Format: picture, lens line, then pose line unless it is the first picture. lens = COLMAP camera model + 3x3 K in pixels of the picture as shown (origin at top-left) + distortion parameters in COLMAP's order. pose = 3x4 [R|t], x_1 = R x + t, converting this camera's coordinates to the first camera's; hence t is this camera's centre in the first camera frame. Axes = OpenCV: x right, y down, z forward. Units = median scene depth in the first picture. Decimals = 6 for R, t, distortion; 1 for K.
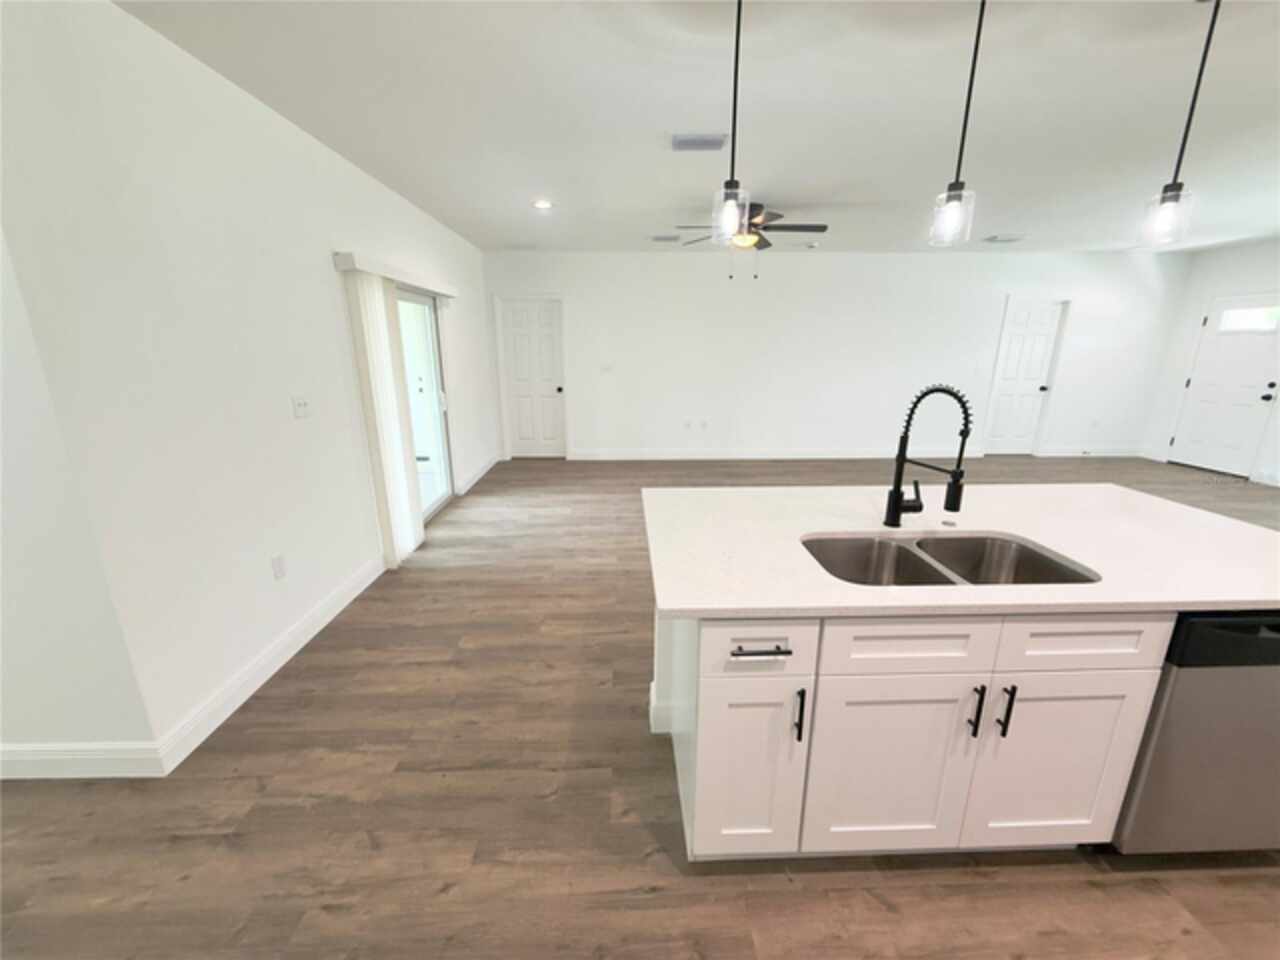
lens RADIAL K [[508.4, 0, 636.3], [0, 508.4, 484.2], [0, 0, 1]] dist [-0.000785, 0.000303]
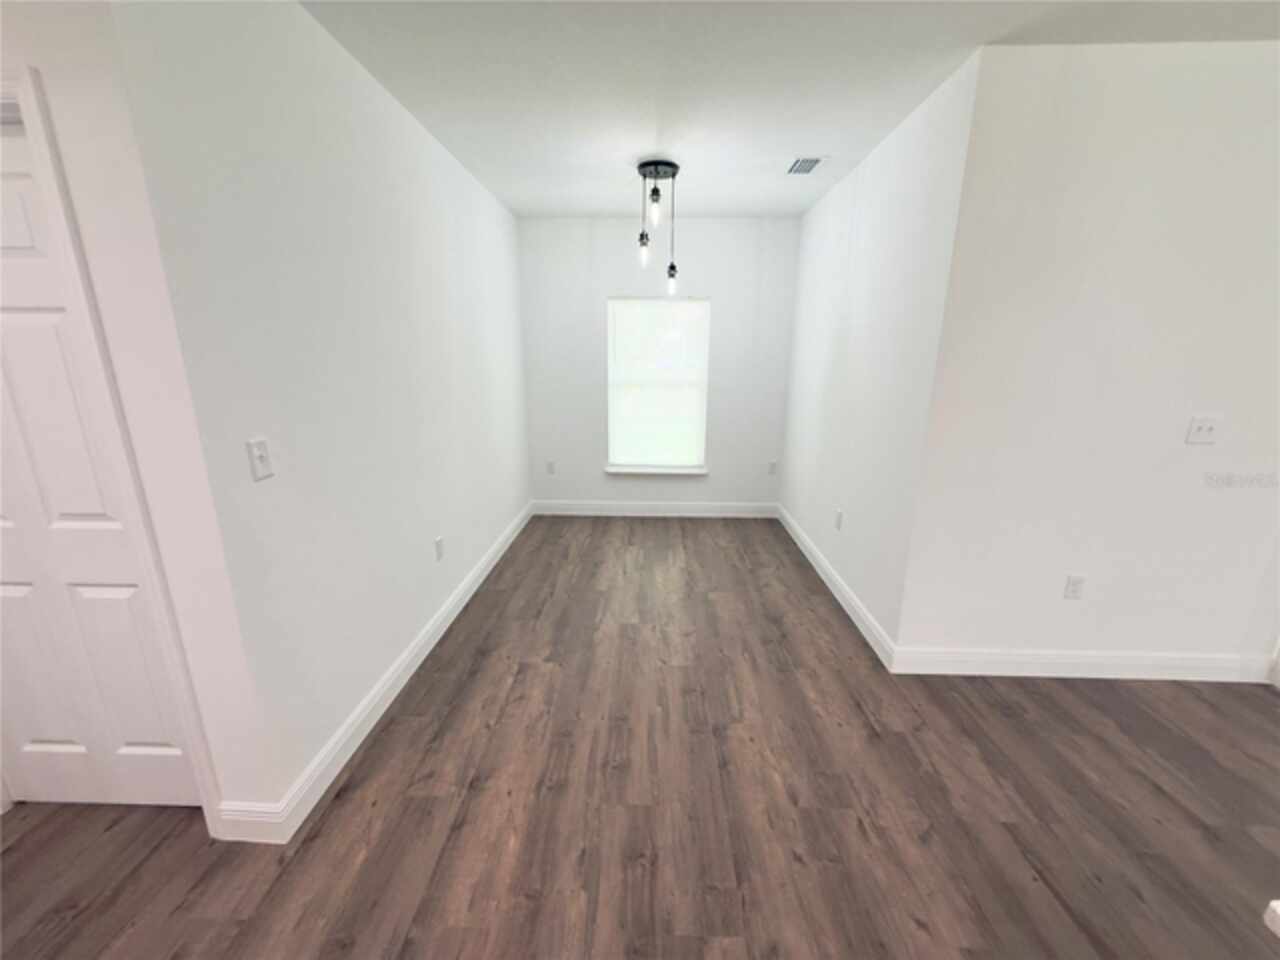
lens RADIAL K [[508.4, 0, 636.3], [0, 508.4, 484.2], [0, 0, 1]] dist [-0.000785, 0.000303]
pose [[-0.057933, 0.253047, -0.965718, 0.291308], [-0.266959, 0.928188, 0.259228, -0.060166], [0.961965, 0.272825, 0.013781, 0.196806]]
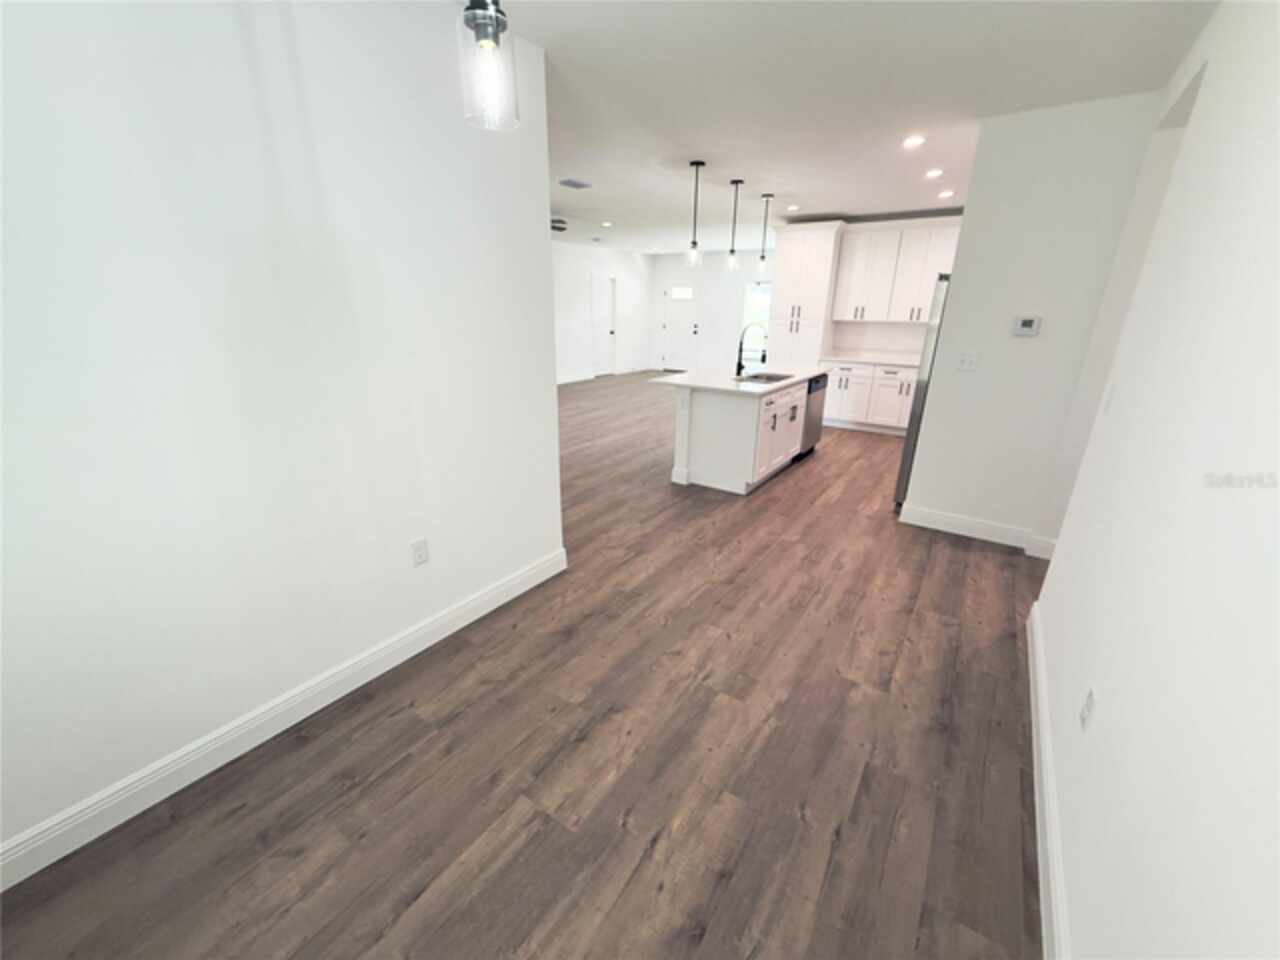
lens RADIAL K [[508.4, 0, 636.3], [0, 508.4, 484.2], [0, 0, 1]] dist [-0.000785, 0.000303]
pose [[0.592322, -0.260365, 0.762473, -2.023036], [0.198462, 0.964337, 0.175122, 0.054640], [-0.780876, 0.047593, 0.622871, -0.255623]]
